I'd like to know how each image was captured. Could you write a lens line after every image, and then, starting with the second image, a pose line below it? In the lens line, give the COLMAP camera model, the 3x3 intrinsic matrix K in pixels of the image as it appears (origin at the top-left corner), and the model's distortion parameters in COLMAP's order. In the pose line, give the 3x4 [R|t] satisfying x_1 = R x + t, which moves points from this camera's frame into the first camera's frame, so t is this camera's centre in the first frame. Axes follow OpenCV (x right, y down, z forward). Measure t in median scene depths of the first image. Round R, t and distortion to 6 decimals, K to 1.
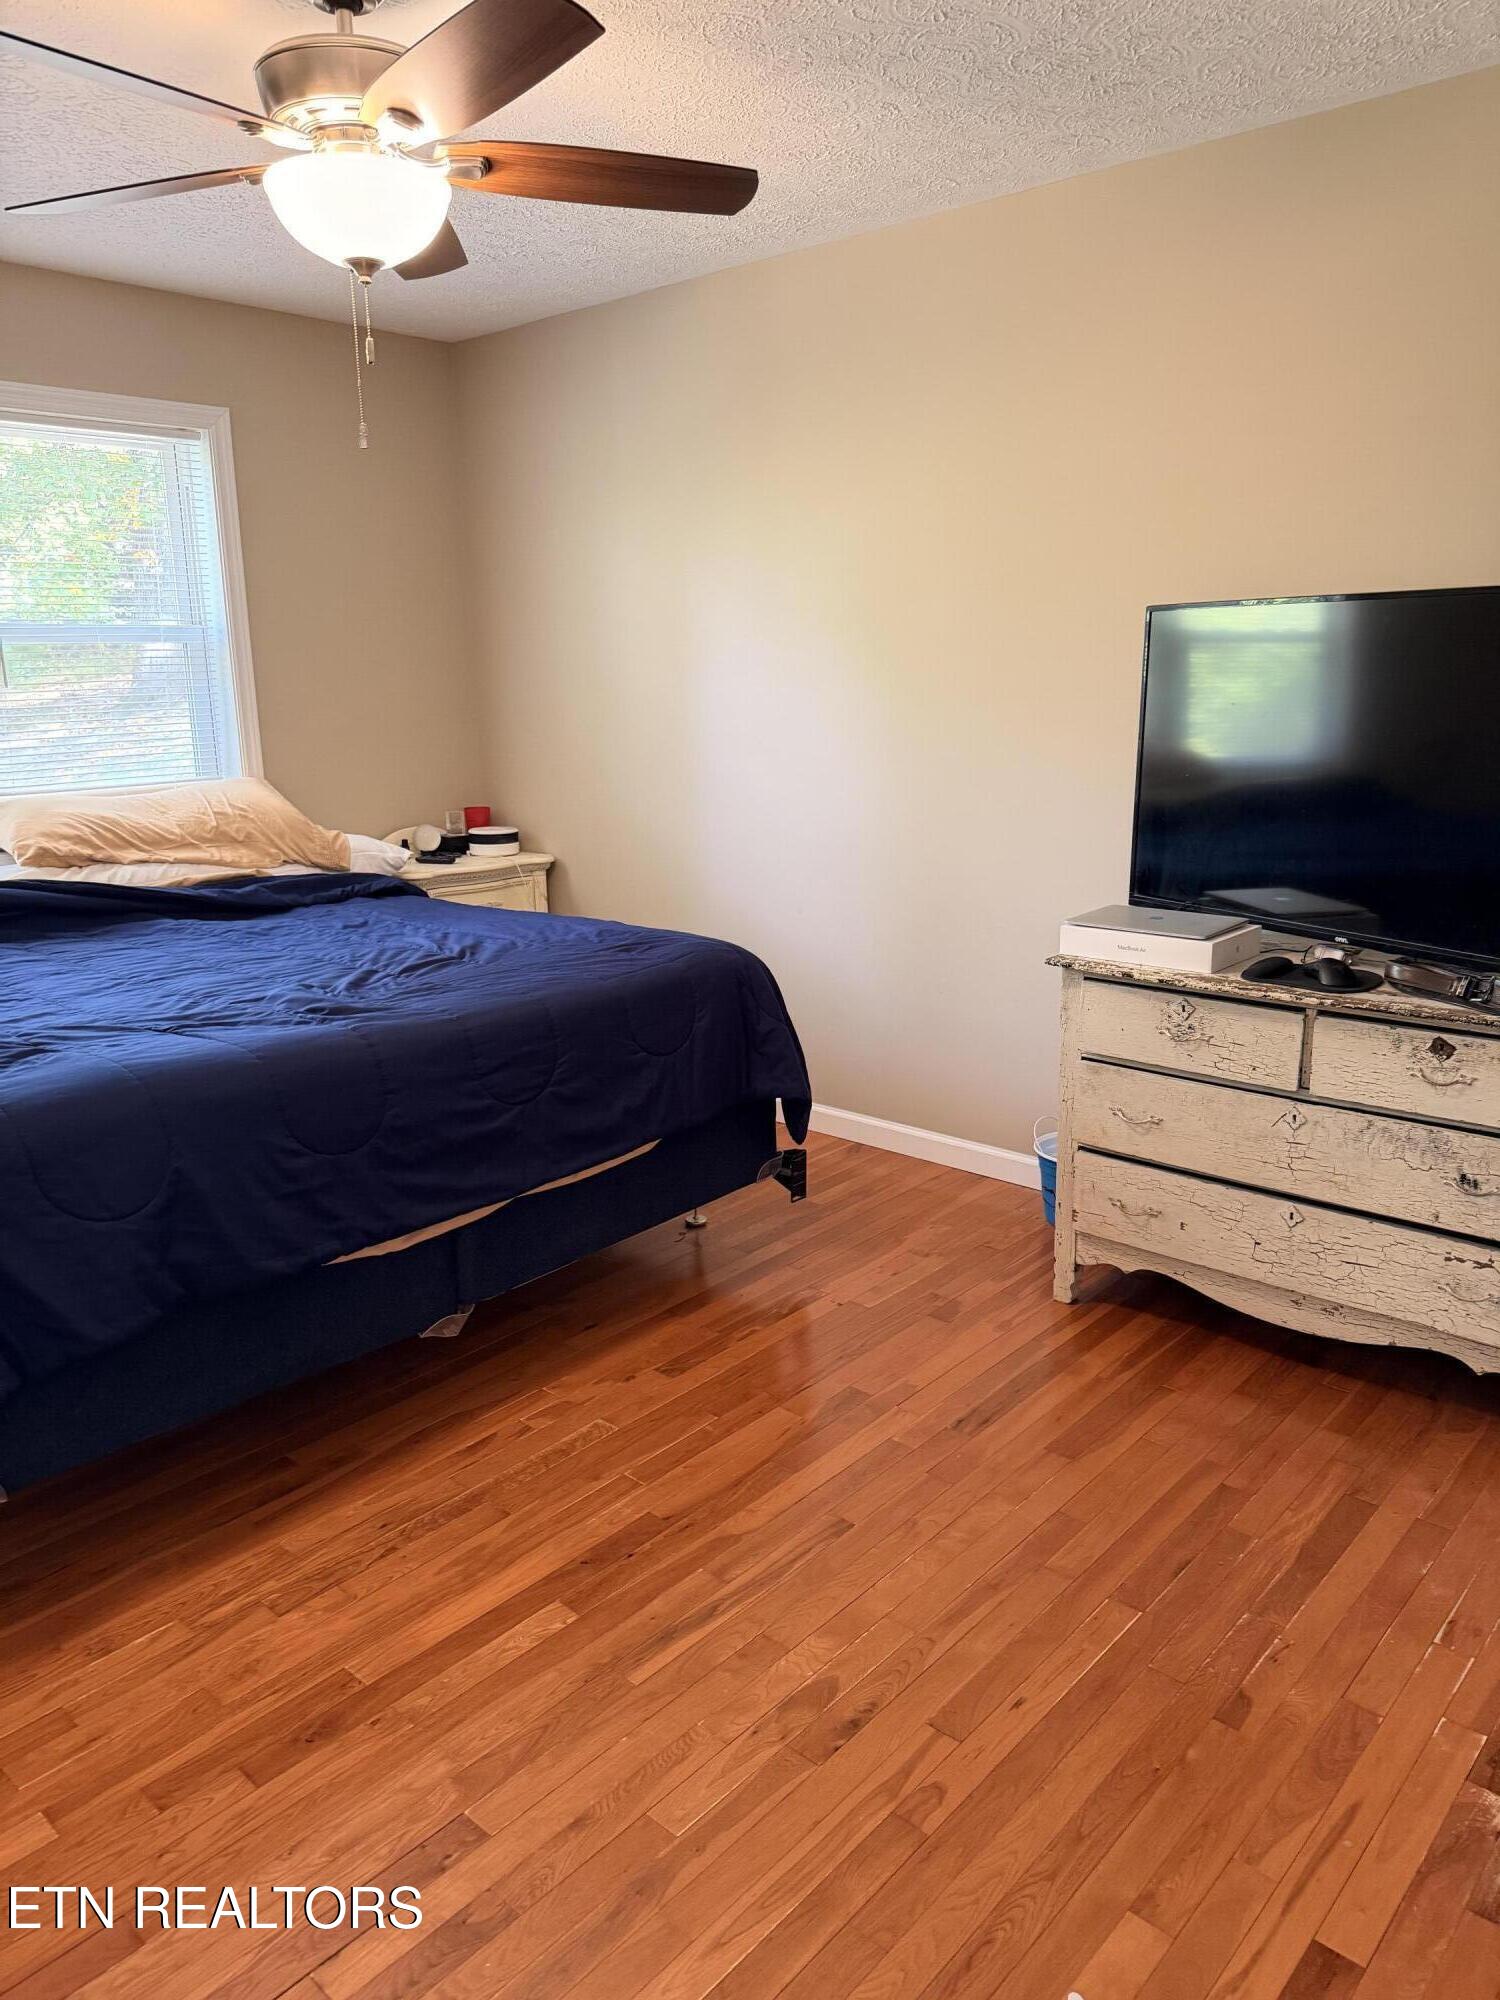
lens RADIAL K [[1424.6, 0, 744.3], [0, 1424.6, 994.9], [0, 0, 1]] dist [0.109365, -0.123052]
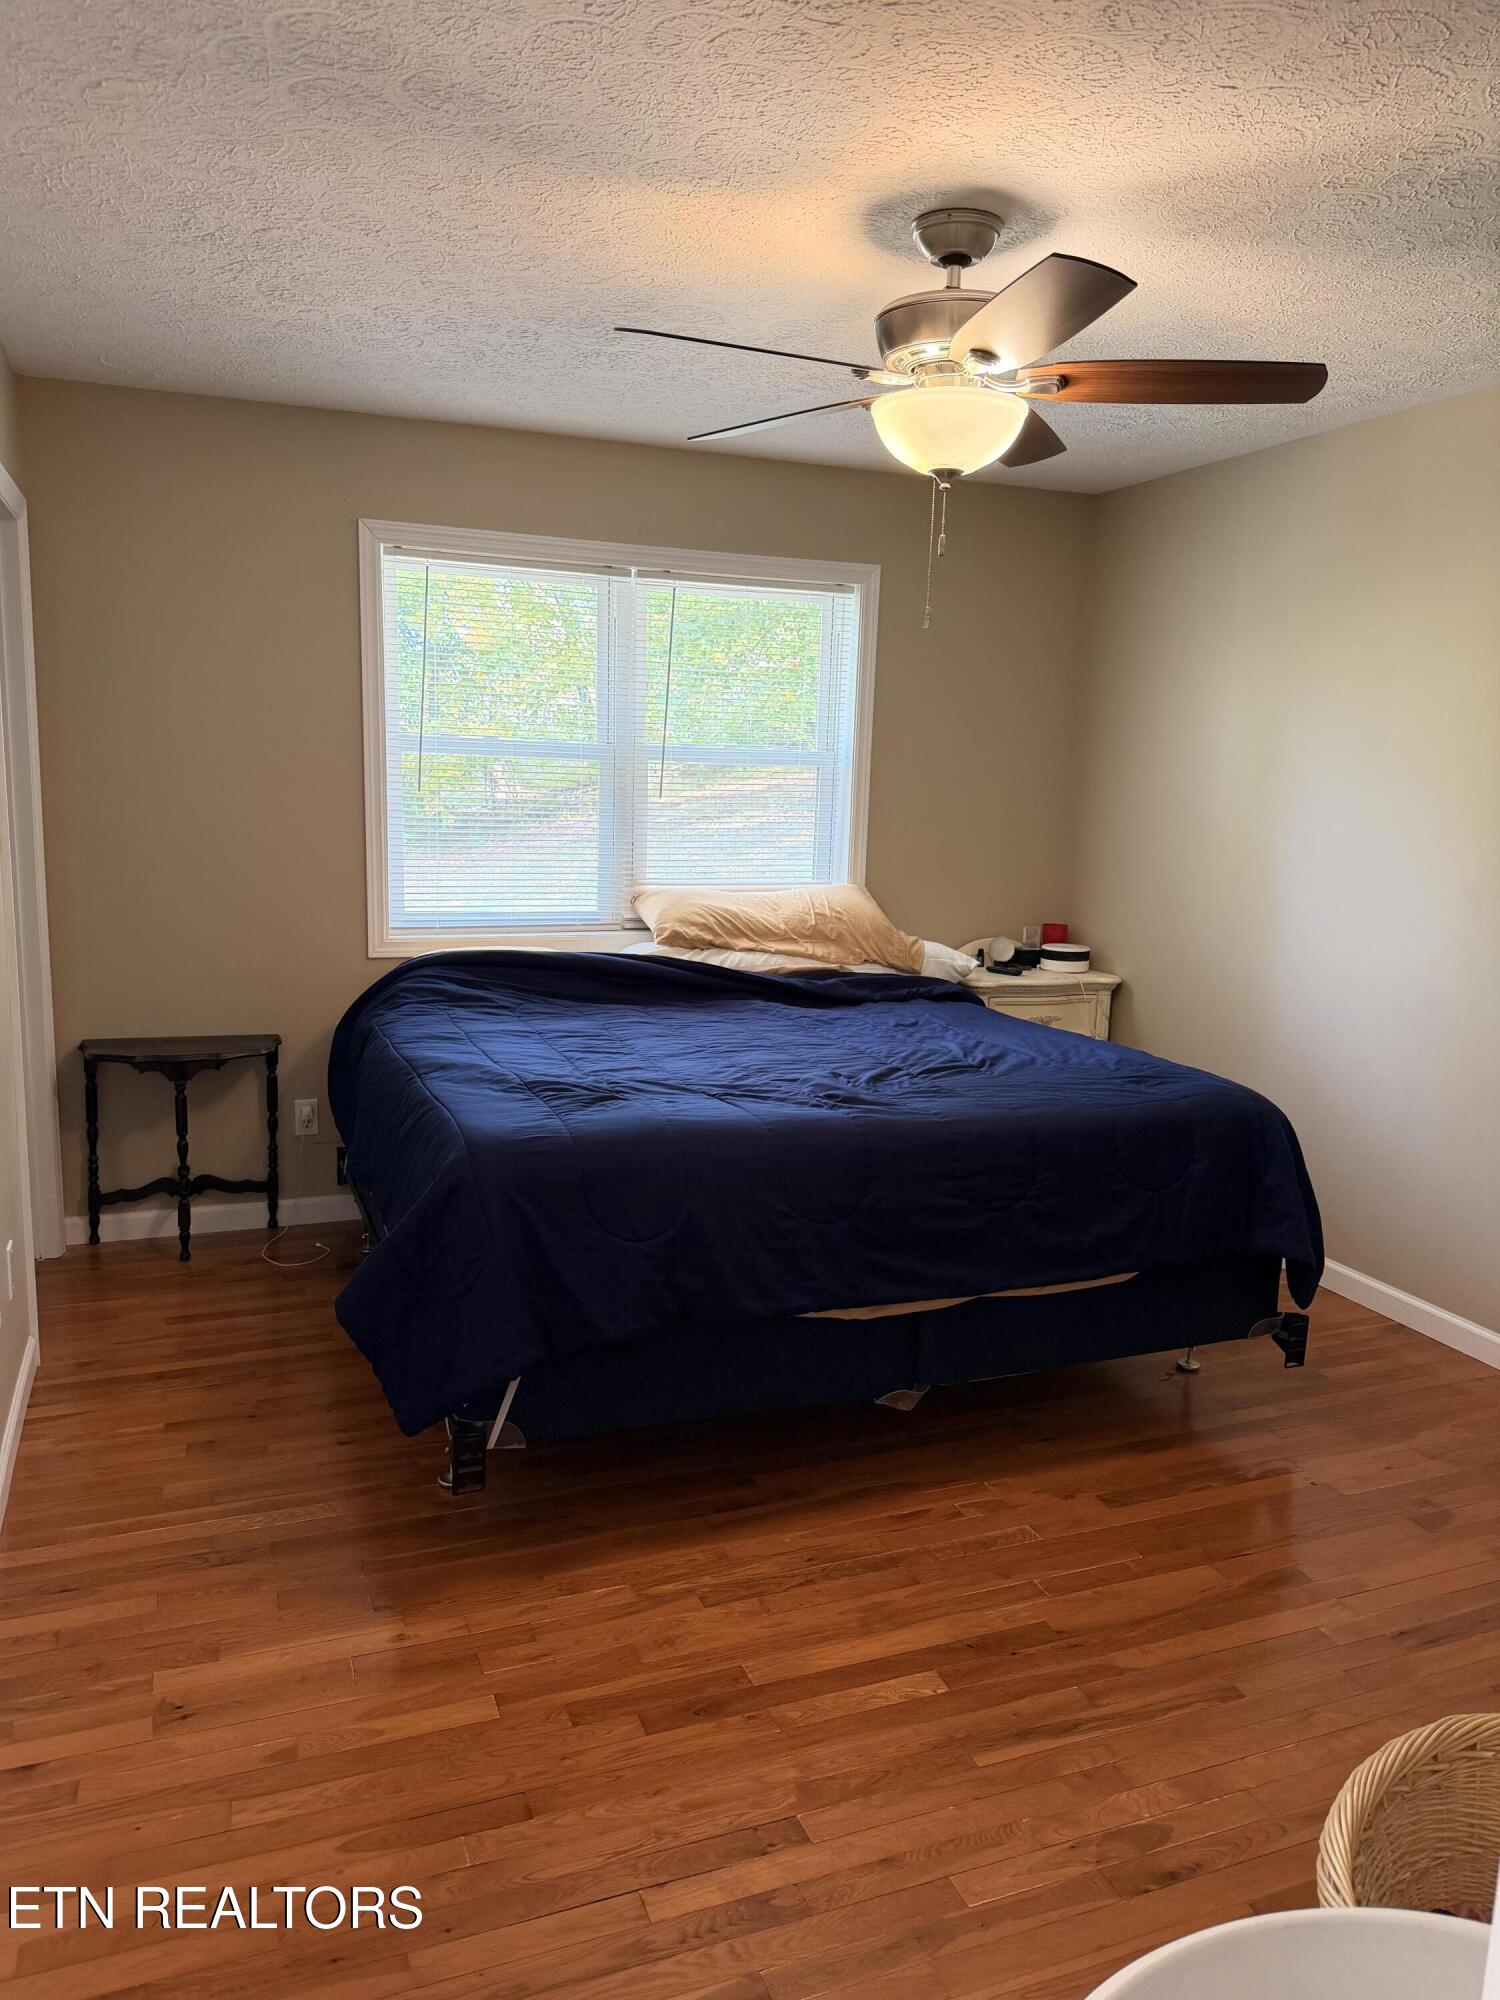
lens RADIAL K [[1408.7, 0, 747.9], [0, 1408.7, 1005.3], [0, 0, 1]] dist [0.135114, -0.121539]
pose [[0.903595, 0.115729, -0.412460, 0.104254], [-0.142135, 0.989270, -0.033810, -0.014565], [0.404122, 0.089176, 0.910348, -0.066641]]
